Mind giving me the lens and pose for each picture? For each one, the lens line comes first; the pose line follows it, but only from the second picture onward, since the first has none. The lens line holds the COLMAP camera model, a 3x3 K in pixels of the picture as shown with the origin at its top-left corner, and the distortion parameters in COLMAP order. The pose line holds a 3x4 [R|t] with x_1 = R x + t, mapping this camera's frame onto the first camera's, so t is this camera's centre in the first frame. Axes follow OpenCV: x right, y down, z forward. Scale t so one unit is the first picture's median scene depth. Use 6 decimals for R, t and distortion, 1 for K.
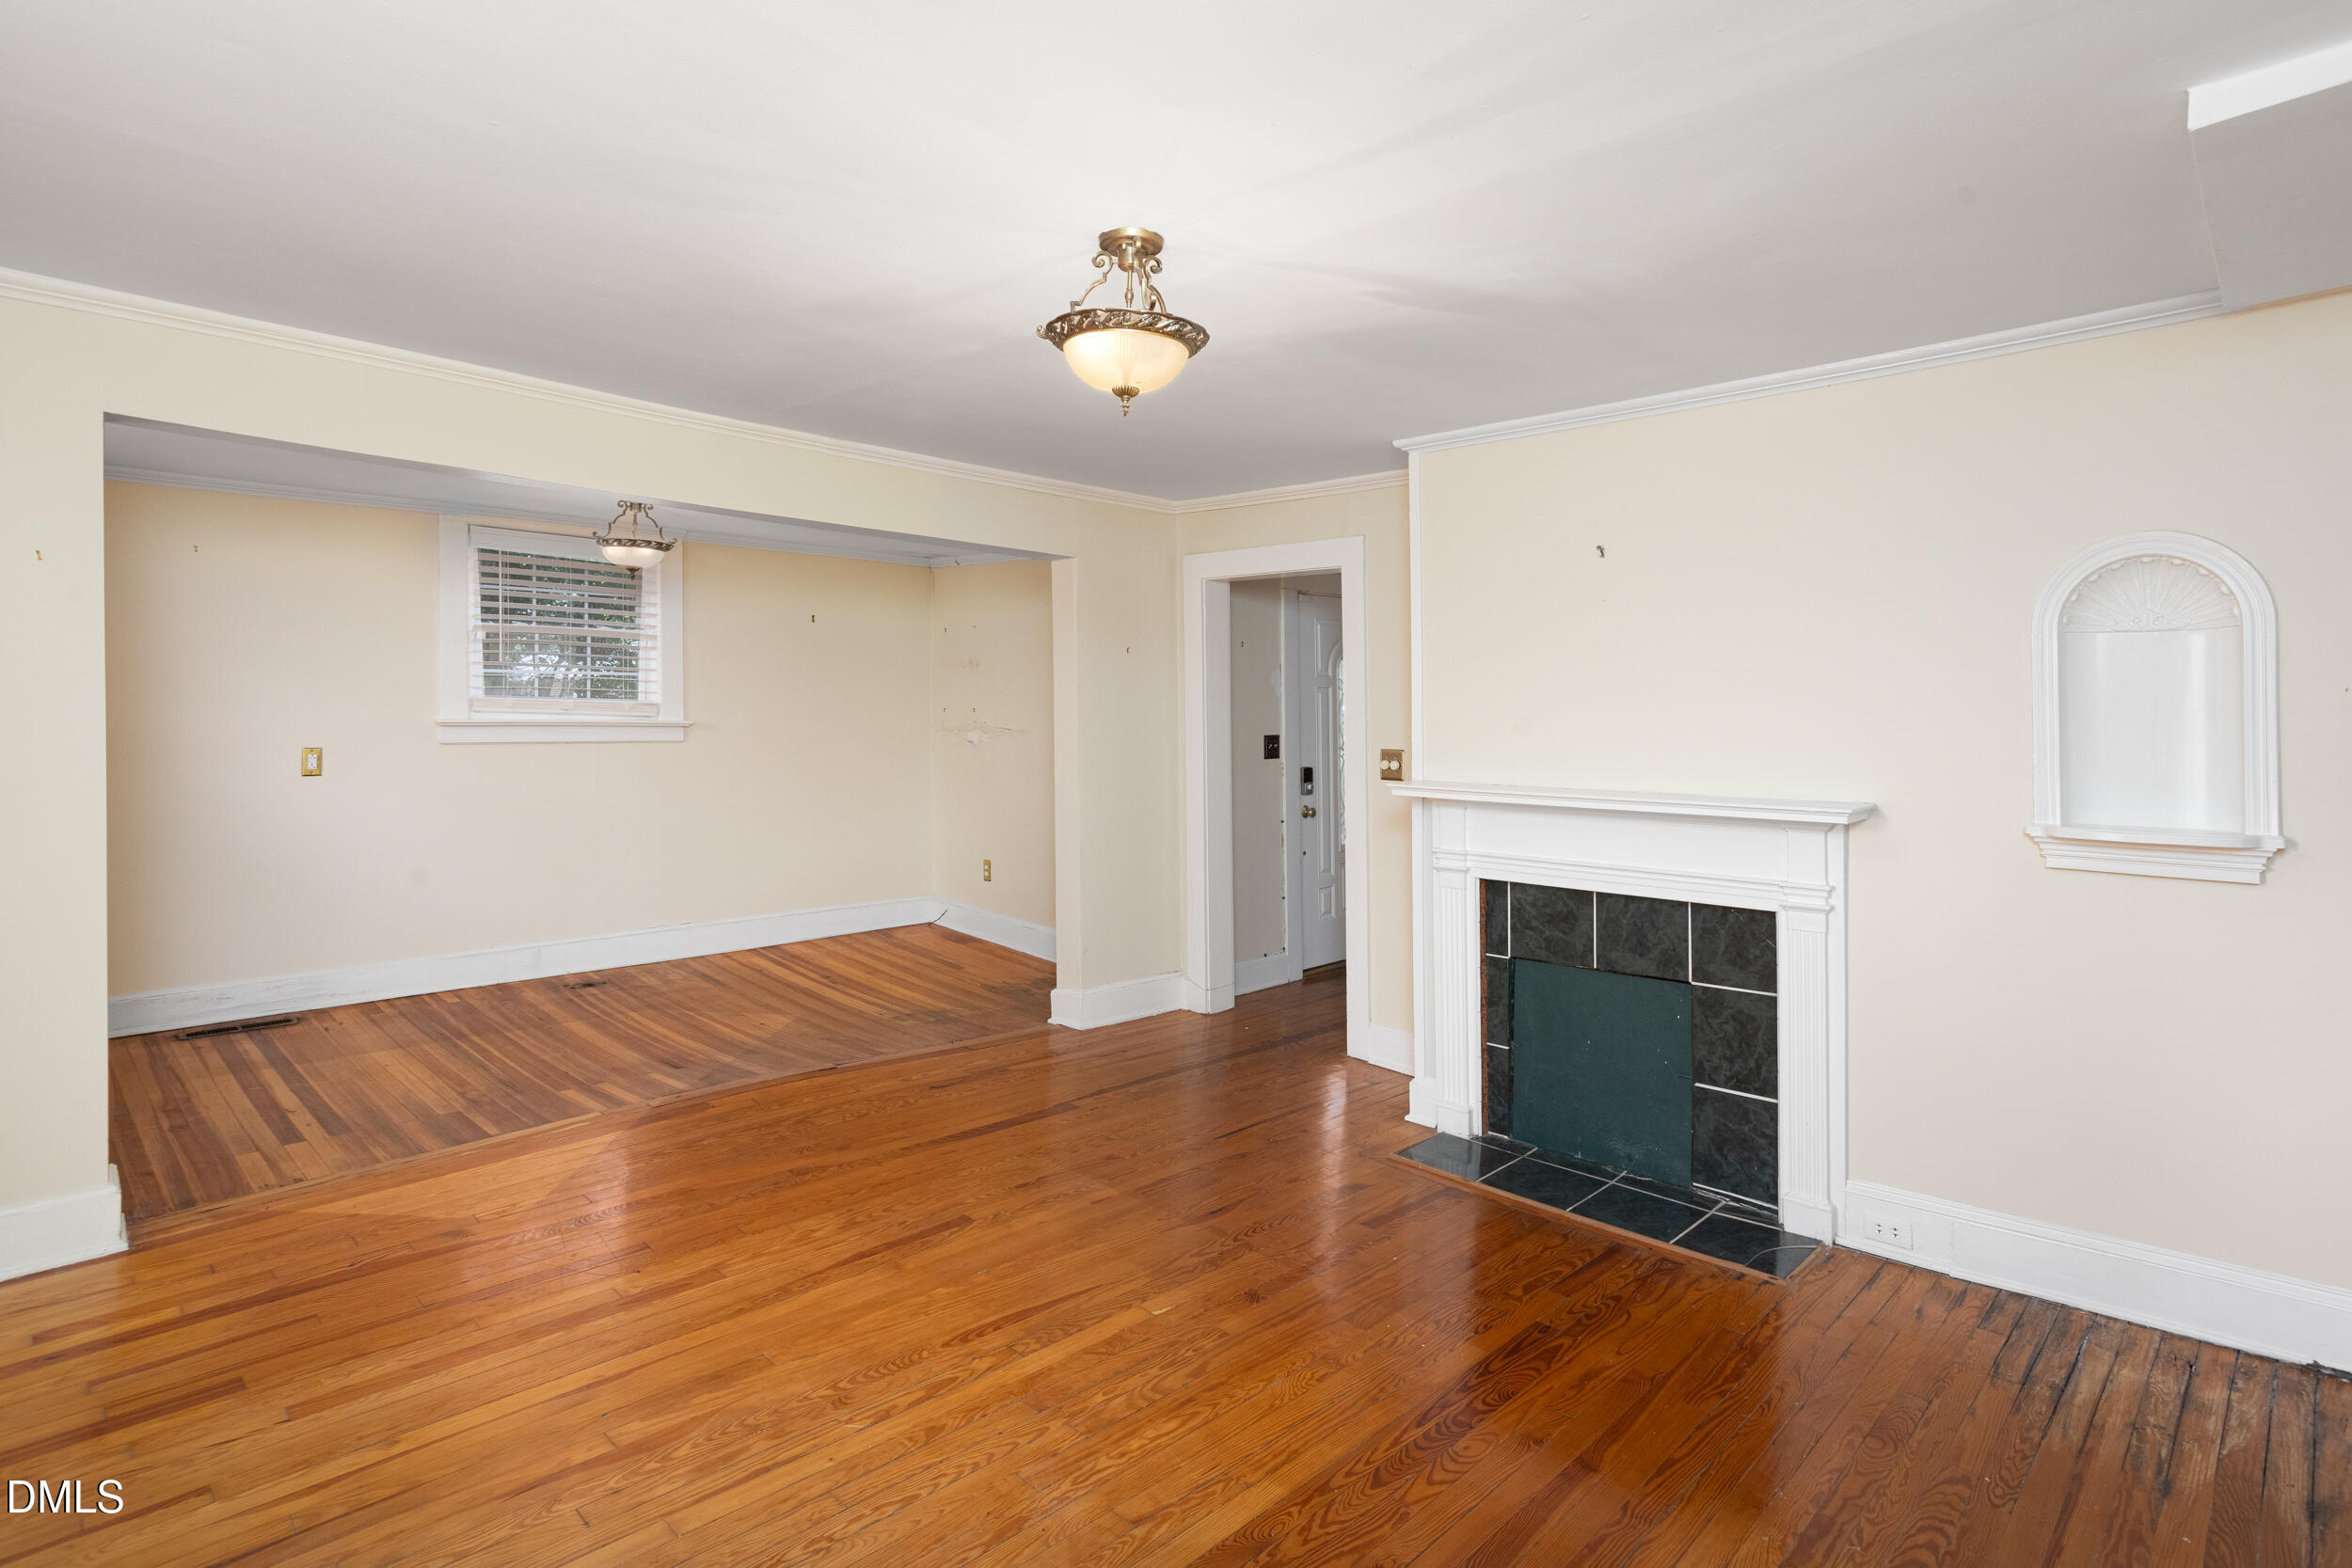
lens RADIAL K [[1192.0, 0, 1182.3], [0, 1192.0, 742.2], [0, 0, 1]] dist [-0.041881, 0.029441]
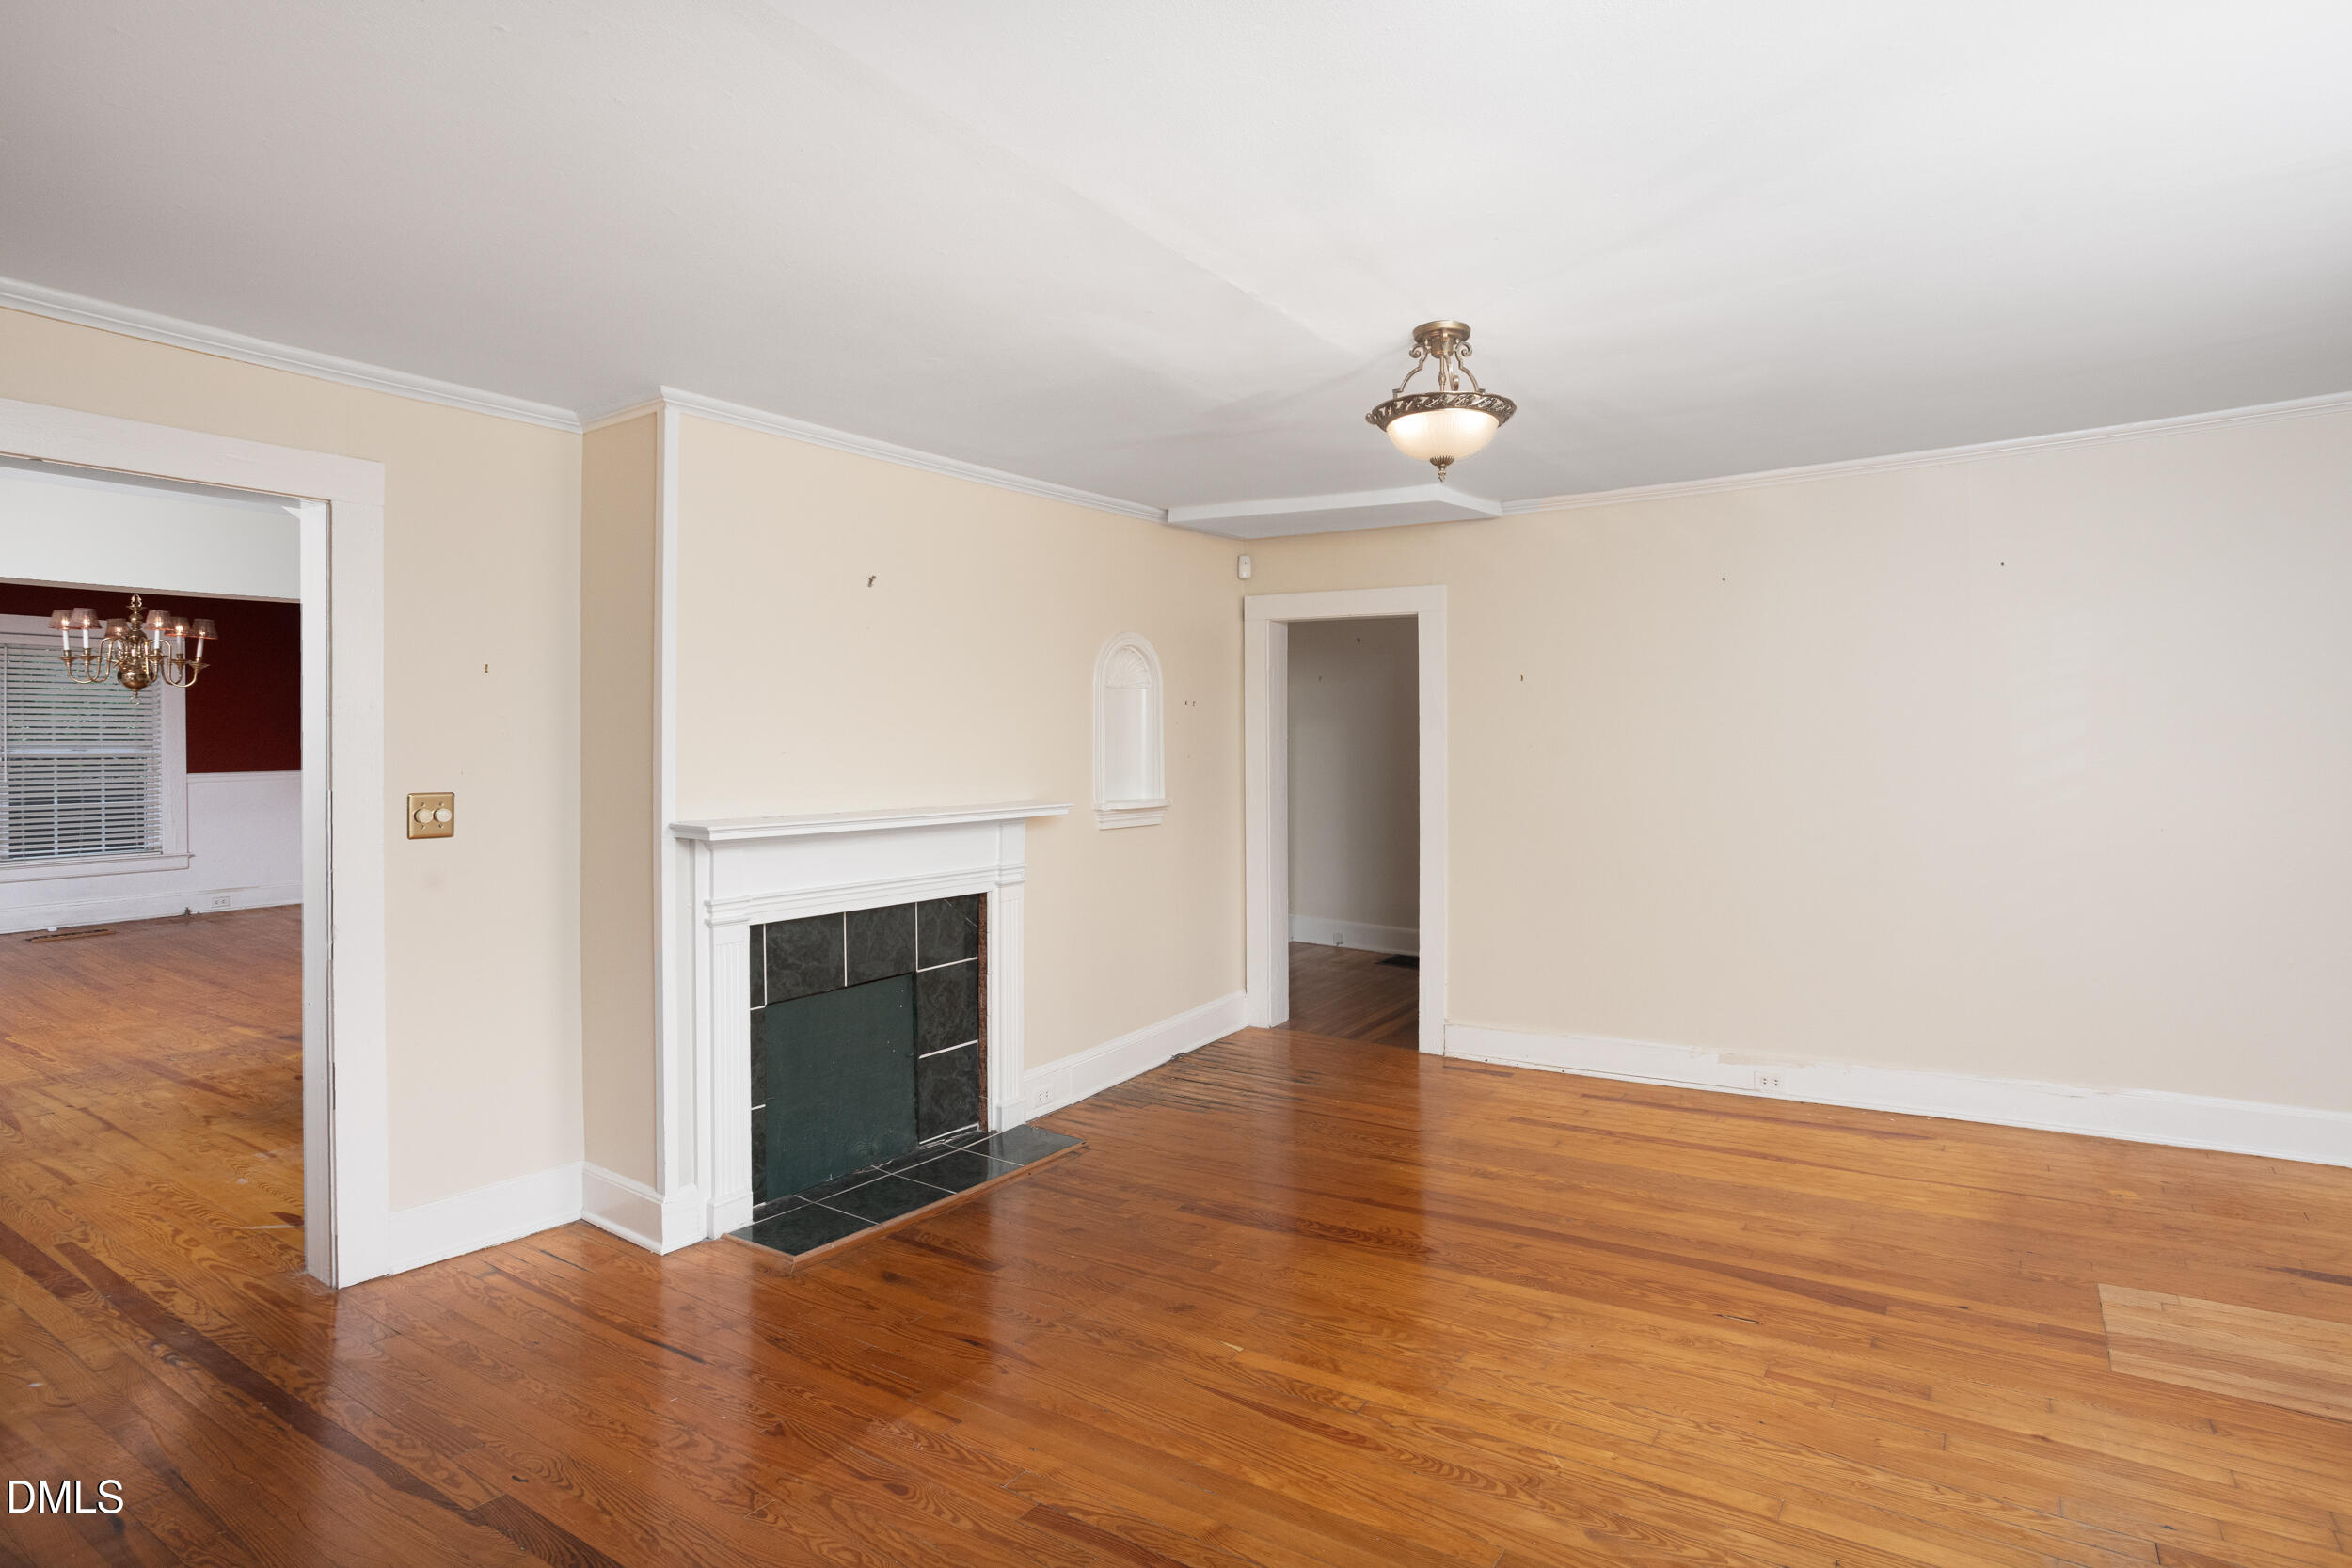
lens RADIAL K [[1192.0, 0, 1182.3], [0, 1192.0, 742.2], [0, 0, 1]] dist [-0.041881, 0.029441]
pose [[-0.156000, -0.005983, 0.987739, -0.817148], [0.024346, 0.999655, 0.009900, -0.028480], [-0.987457, 0.025592, -0.155800, 0.985103]]
